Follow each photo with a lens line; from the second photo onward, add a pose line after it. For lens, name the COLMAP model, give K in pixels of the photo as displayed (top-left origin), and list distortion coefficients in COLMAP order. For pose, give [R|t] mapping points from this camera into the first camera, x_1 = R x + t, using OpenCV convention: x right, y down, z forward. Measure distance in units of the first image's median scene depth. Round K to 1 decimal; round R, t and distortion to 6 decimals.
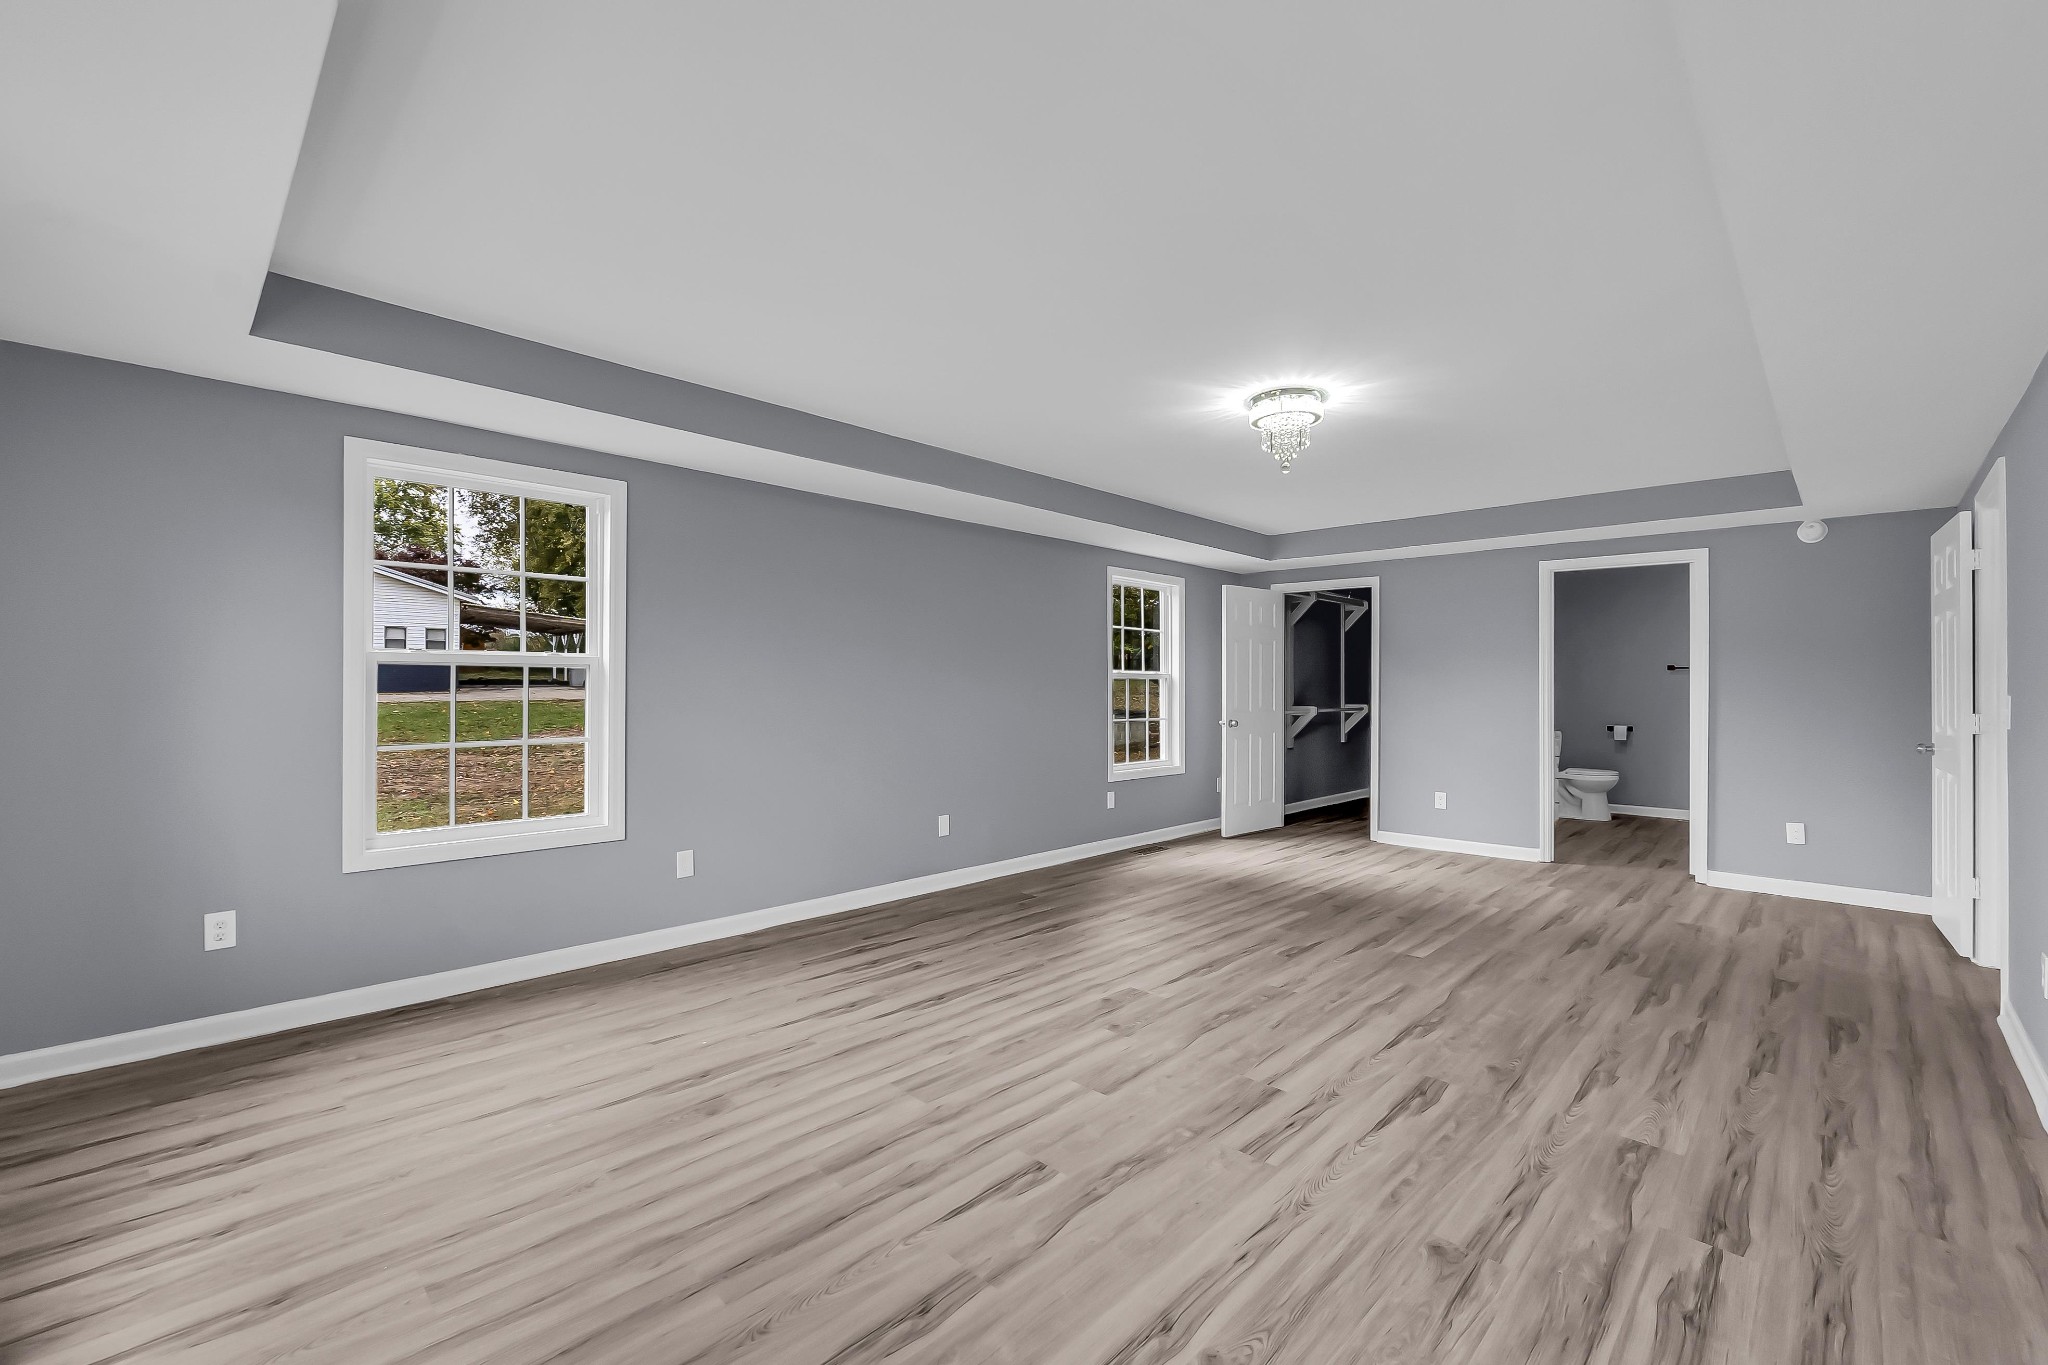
lens RADIAL K [[874.1, 0, 1026.1], [0, 874.1, 675.4], [0, 0, 1]] dist [-0.005131, -0.000164]
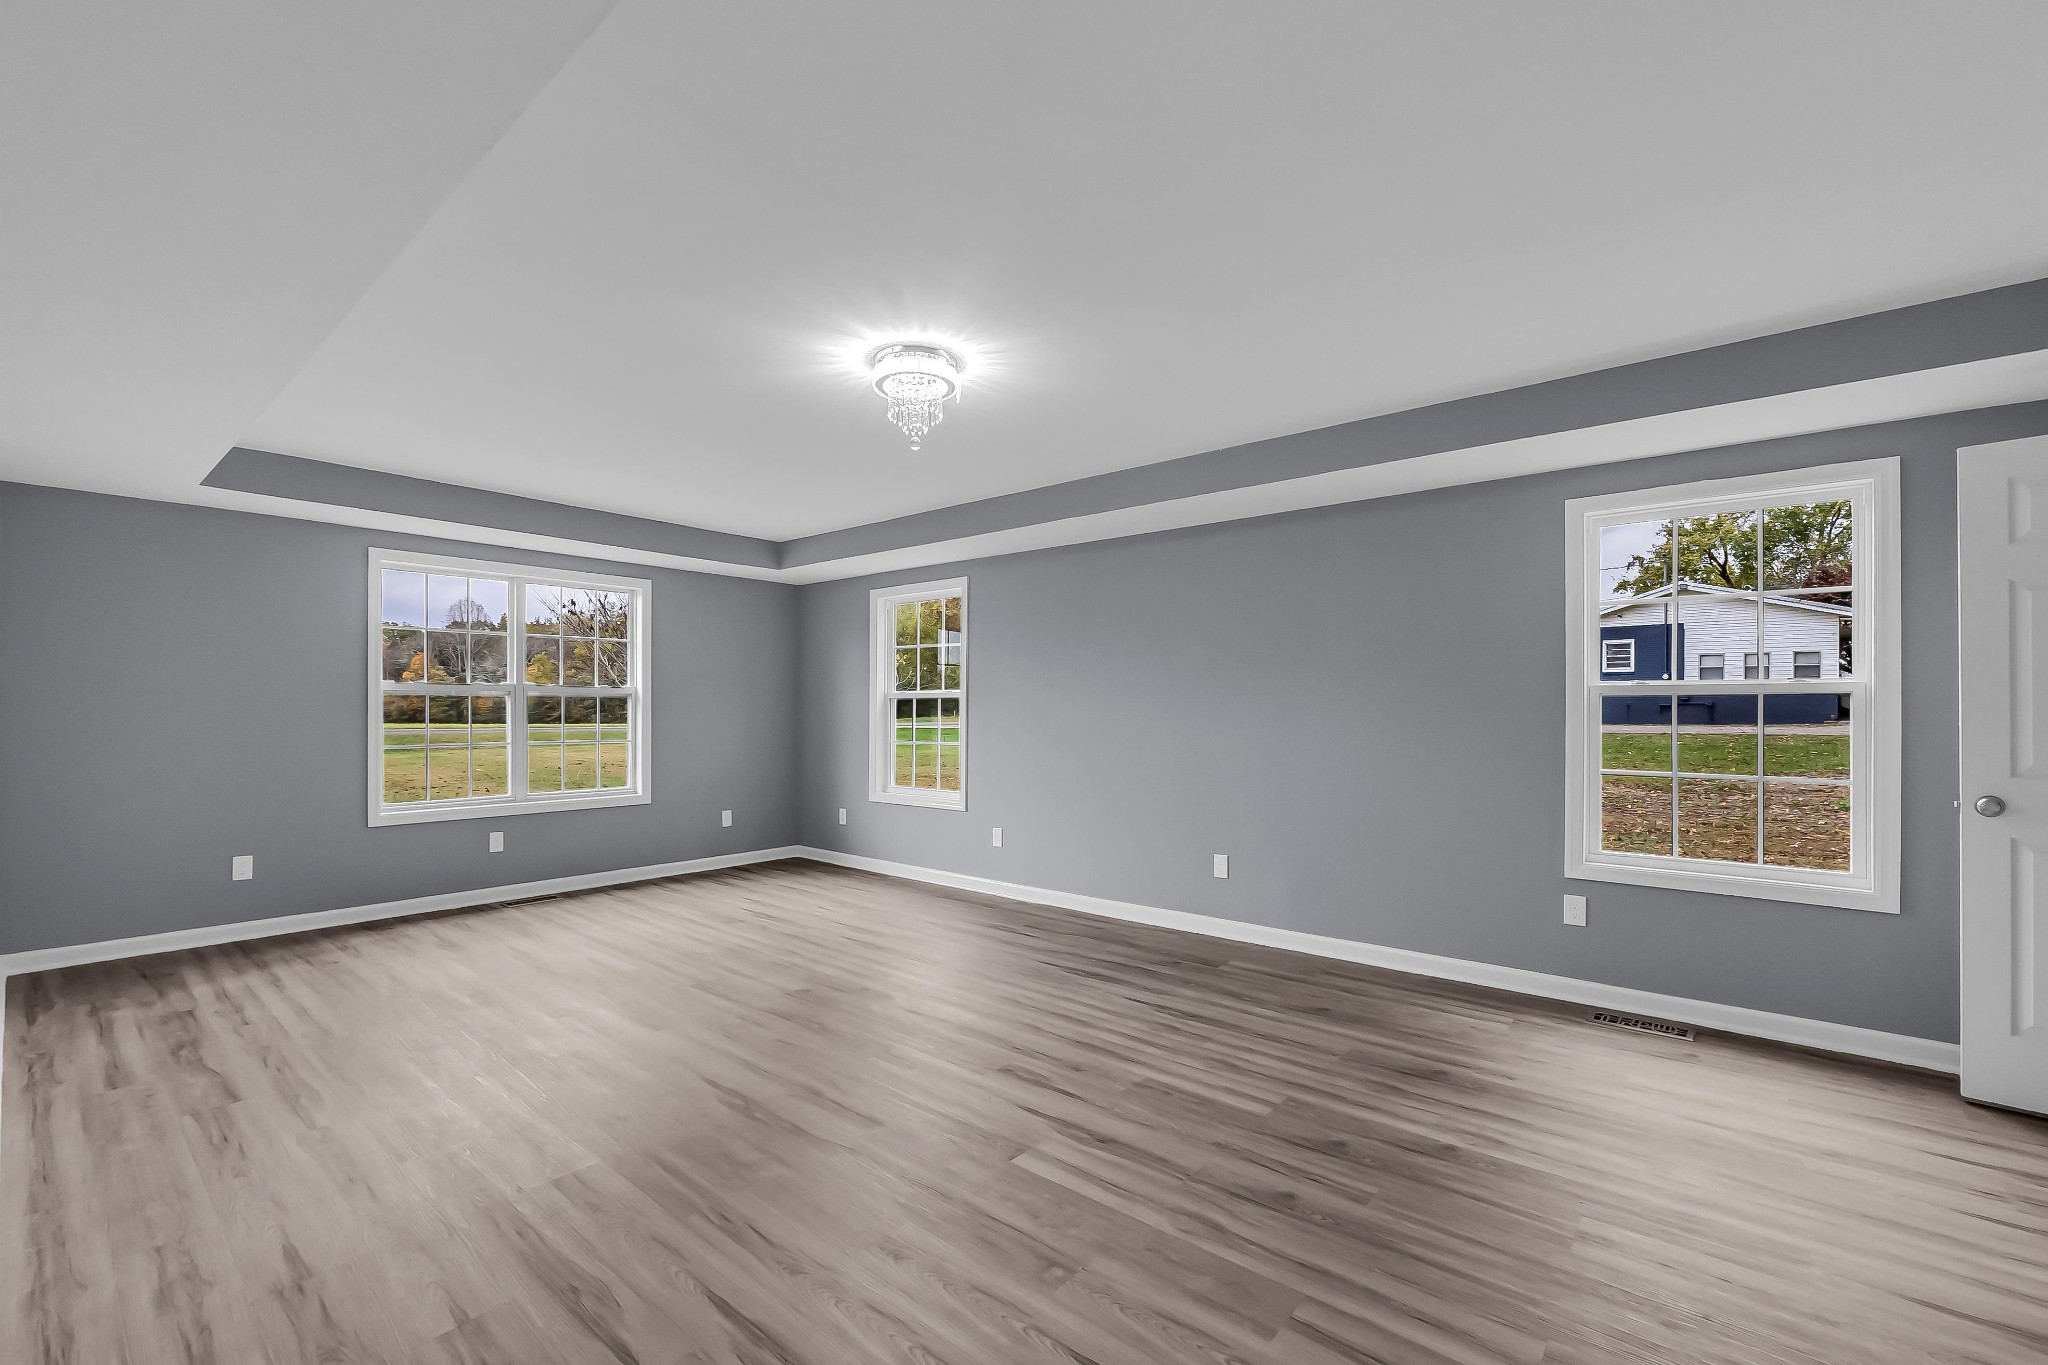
lens RADIAL K [[874.1, 0, 1003.1], [0, 874.1, 712.9], [0, 0, 1]] dist [-0.005131, -0.000164]
pose [[0.041101, -0.004839, -0.999143, 0.882418], [0.010731, 0.999933, -0.004402, 0.015276], [0.999097, -0.010541, 0.041150, 0.814515]]
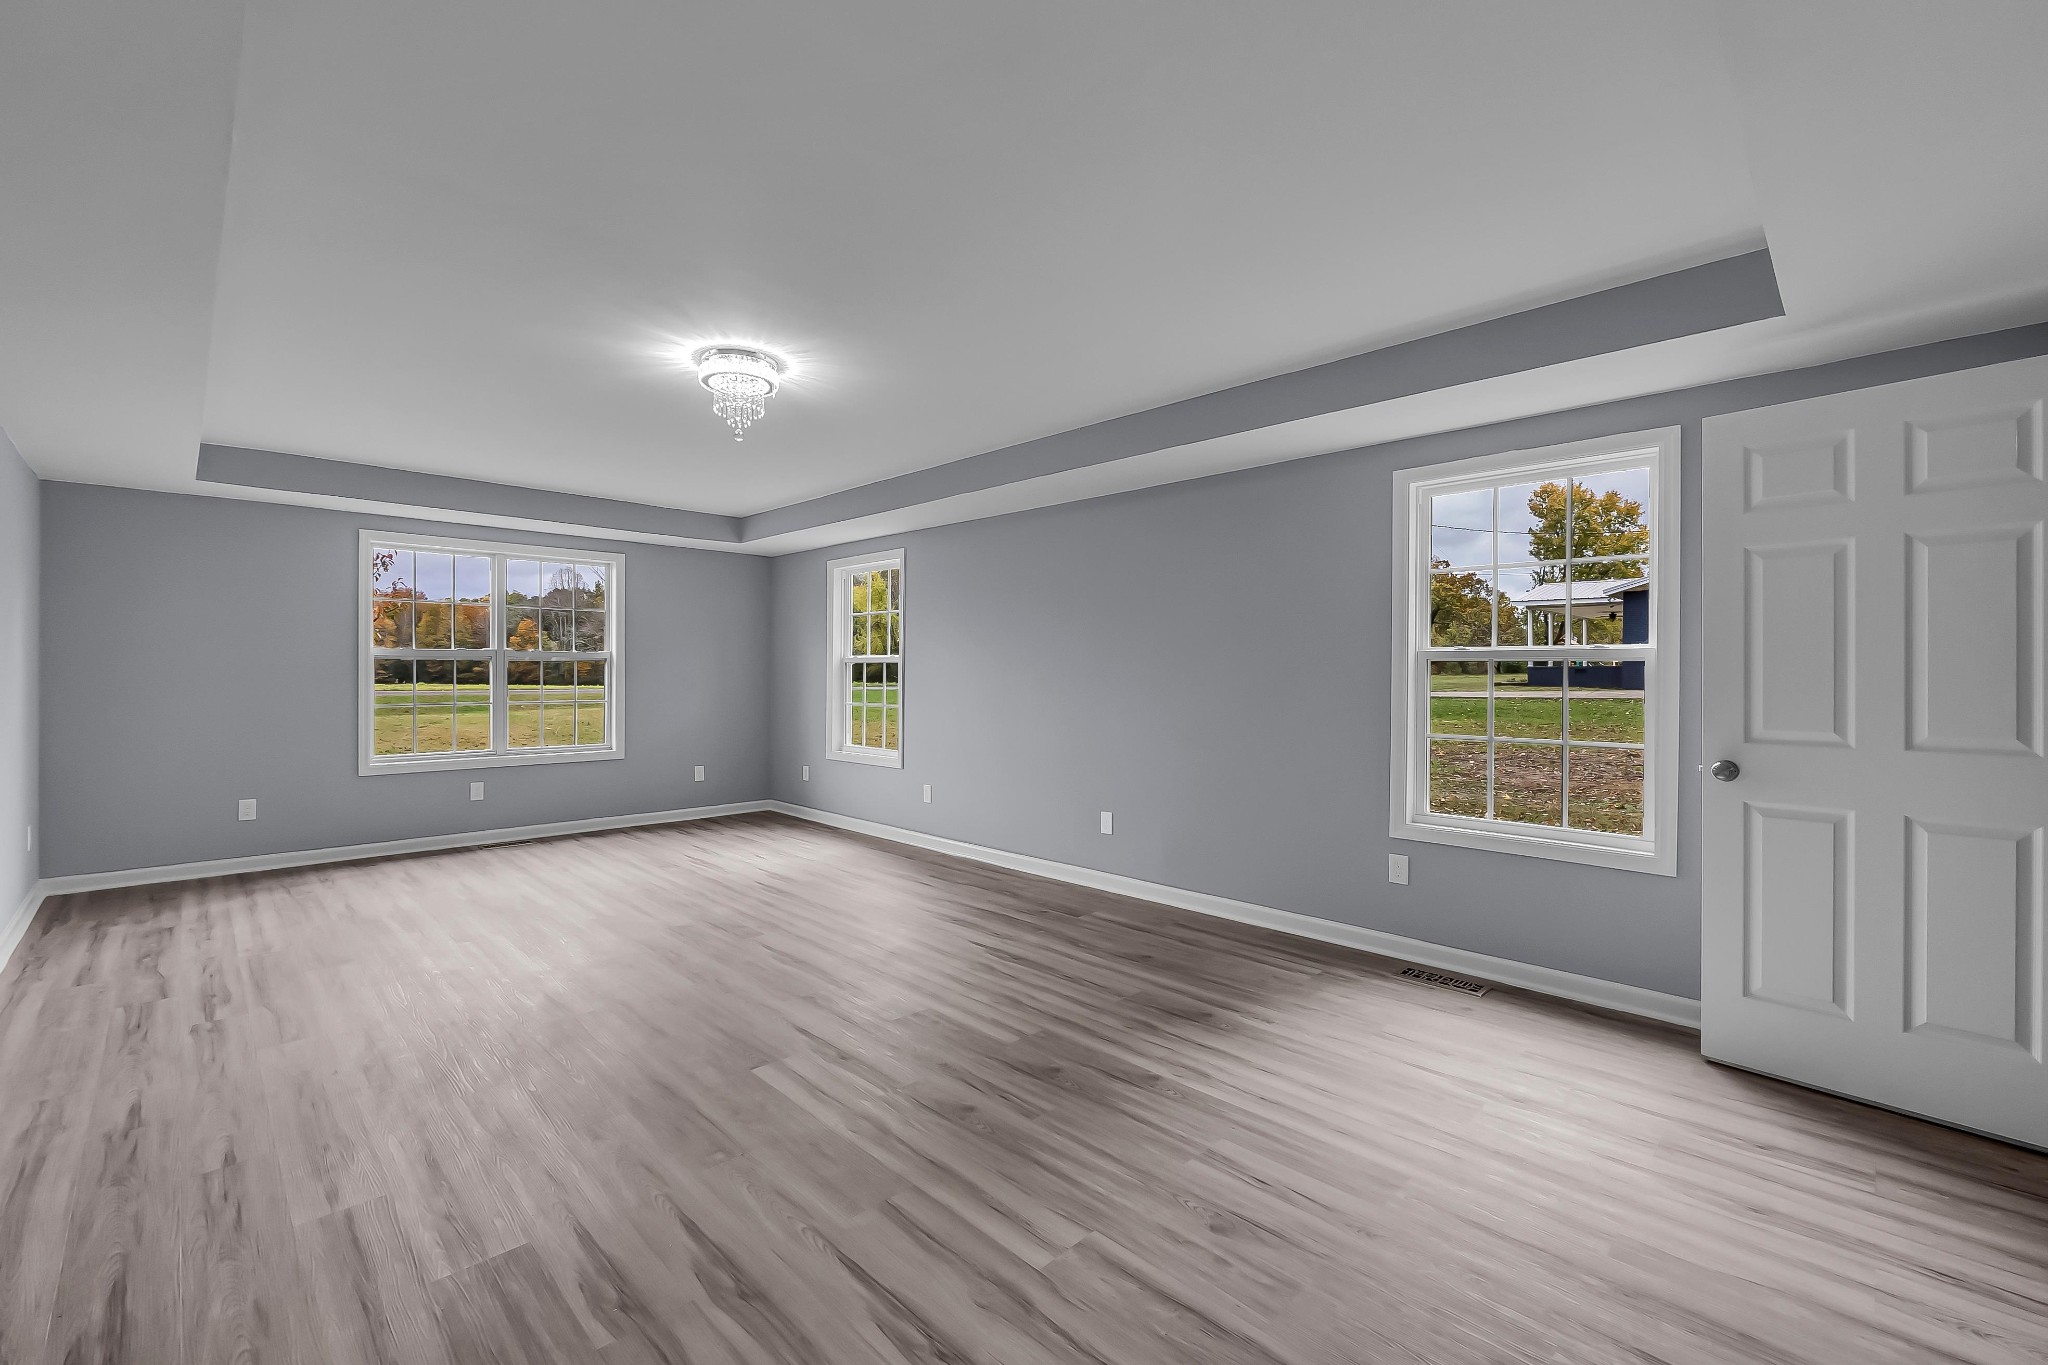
lens RADIAL K [[874.1, 0, 1012.2], [0, 874.1, 669.3], [0, 0, 1]] dist [-0.005131, -0.000164]
pose [[-0.048744, -0.012313, -0.998735, 0.945032], [0.008236, 0.999885, -0.012729, 0.017330], [0.998777, -0.008846, -0.048637, 1.037969]]
